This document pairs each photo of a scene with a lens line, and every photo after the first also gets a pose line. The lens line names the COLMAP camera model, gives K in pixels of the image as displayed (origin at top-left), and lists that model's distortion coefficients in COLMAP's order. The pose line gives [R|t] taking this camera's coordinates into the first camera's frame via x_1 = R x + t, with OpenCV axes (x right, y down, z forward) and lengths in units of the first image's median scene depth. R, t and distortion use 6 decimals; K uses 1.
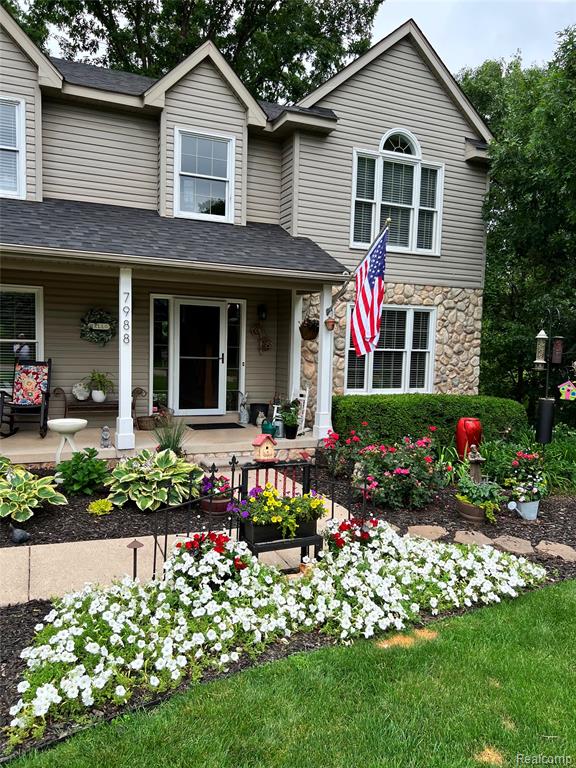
lens RADIAL K [[618.9, 0, 288.0], [0, 618.9, 384.0], [0, 0, 1]] dist [0.064761, -0.001711]
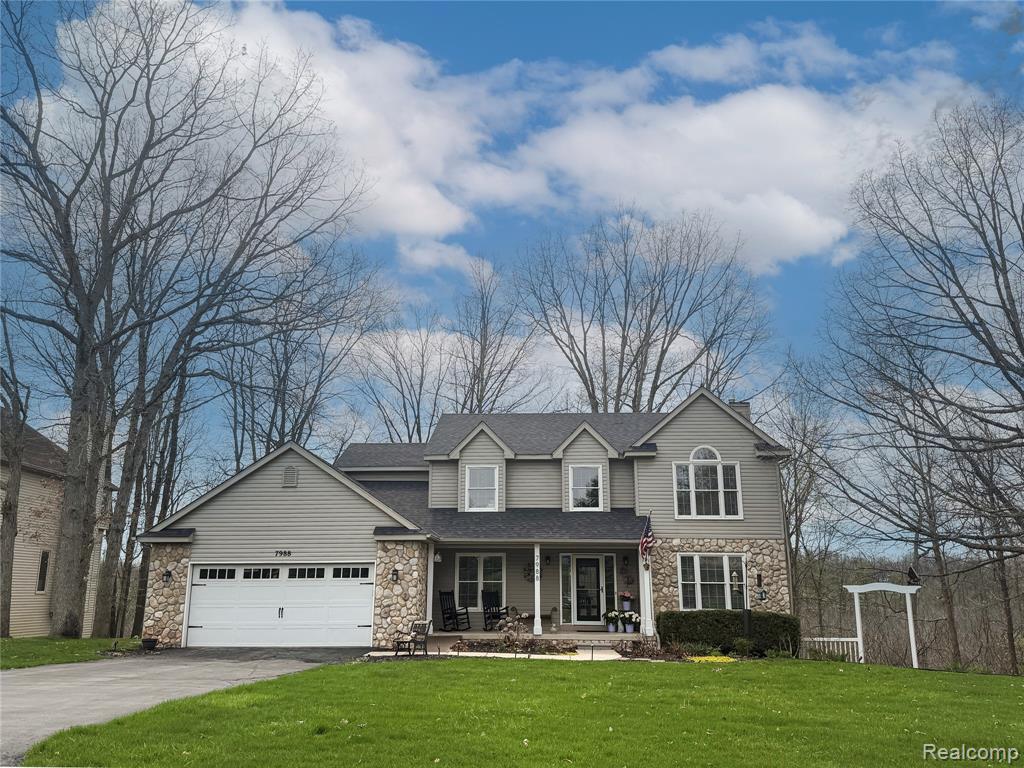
lens RADIAL K [[805.3, 0, 512.0], [0, 805.3, 384.0], [0, 0, 1]] dist [0.093505, -0.000074]
pose [[0.912167, -0.125614, -0.390092, 0.605812], [-0.003360, 0.949543, -0.313620, 0.121502], [0.409804, 0.287385, 0.865720, -1.188765]]
